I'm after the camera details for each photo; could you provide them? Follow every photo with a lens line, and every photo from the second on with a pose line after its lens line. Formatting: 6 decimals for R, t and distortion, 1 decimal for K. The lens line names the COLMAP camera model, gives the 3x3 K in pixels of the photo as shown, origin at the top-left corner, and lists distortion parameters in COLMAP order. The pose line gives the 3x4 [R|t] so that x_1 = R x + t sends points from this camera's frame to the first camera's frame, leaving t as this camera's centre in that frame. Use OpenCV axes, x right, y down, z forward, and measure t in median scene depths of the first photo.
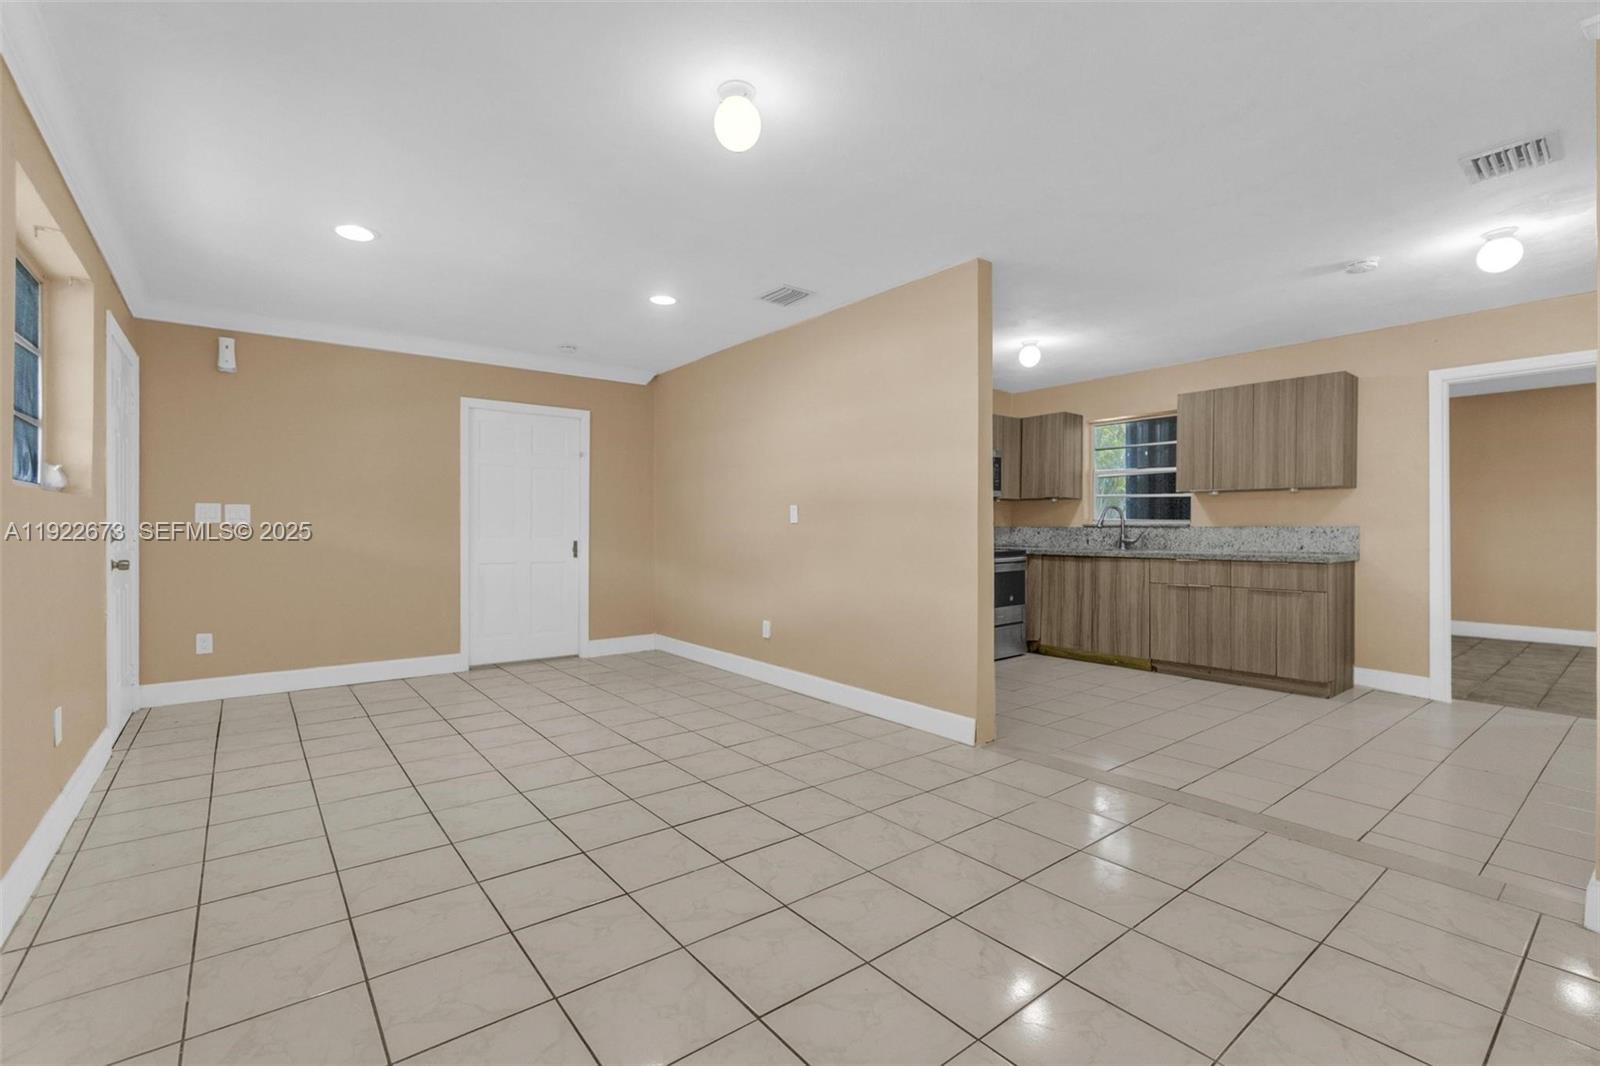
lens RADIAL K [[697.3, 0, 782.9], [0, 697.3, 526.5], [0, 0, 1]] dist [-0.001029, -0.000175]
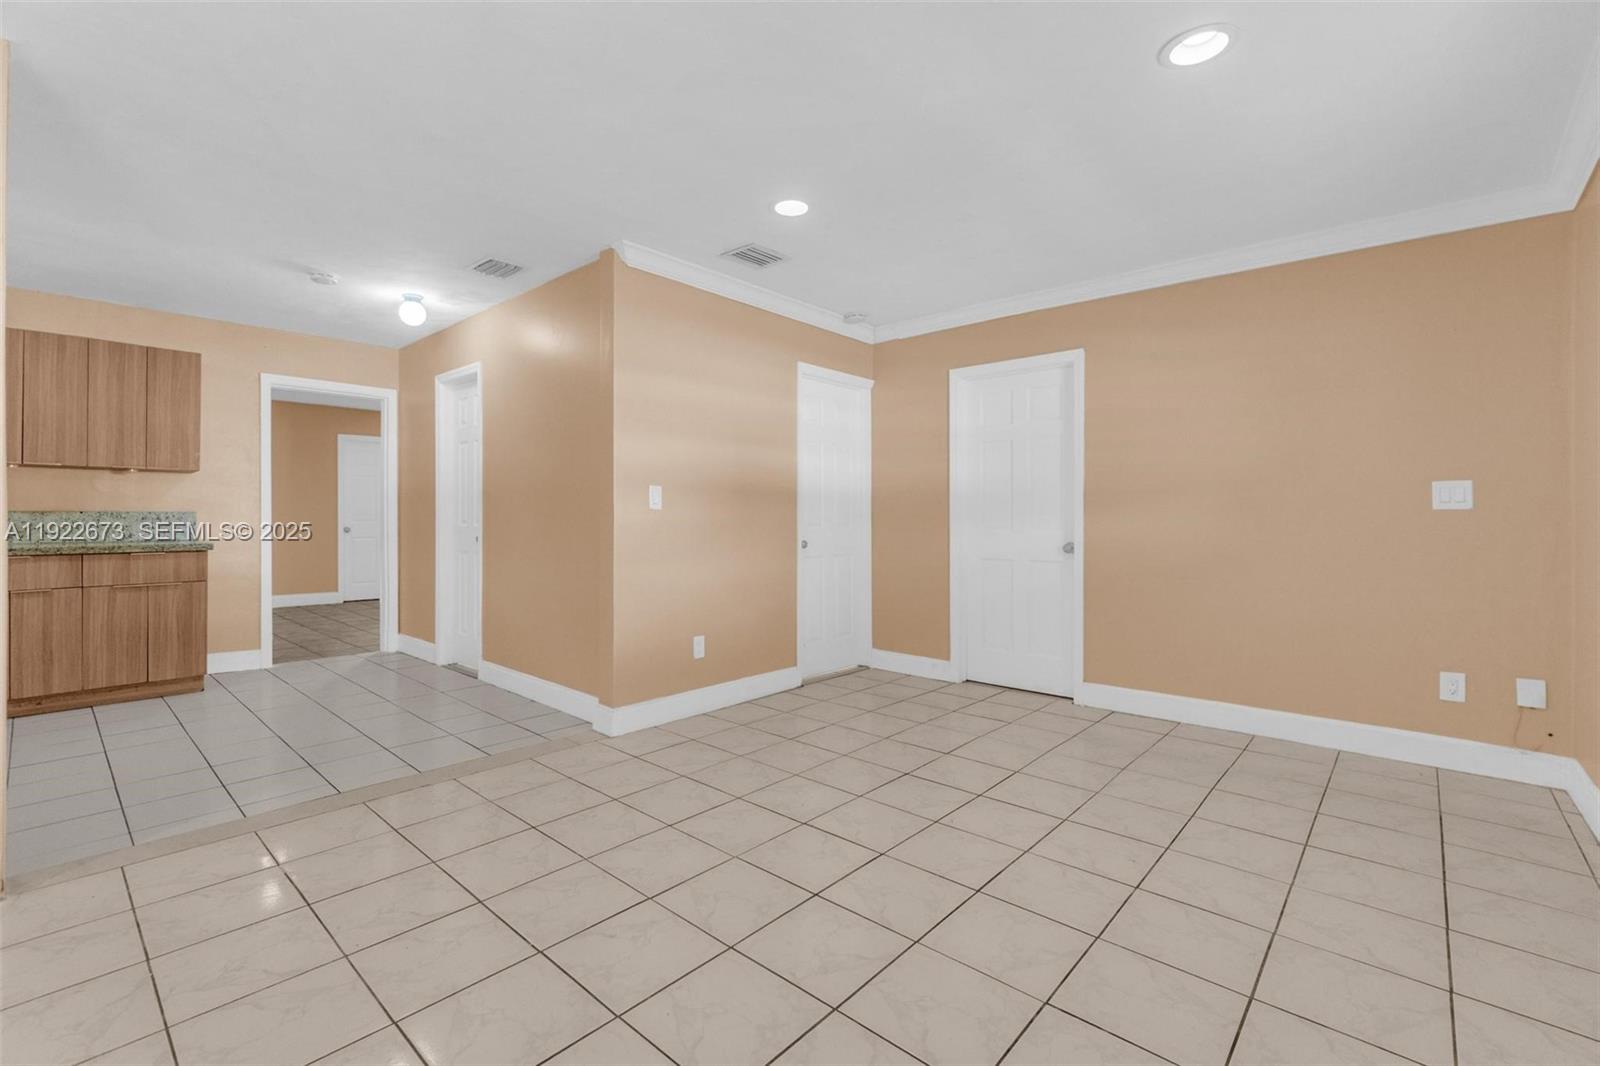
lens RADIAL K [[695.1, 0, 782.6], [0, 695.1, 521.6], [0, 0, 1]] dist [0.001646, -0.000417]
pose [[-0.167429, -0.005441, 0.985869, -0.264061], [-0.009442, 0.999948, 0.003915, 0.000802], [-0.985839, -0.008653, -0.167472, 0.325254]]
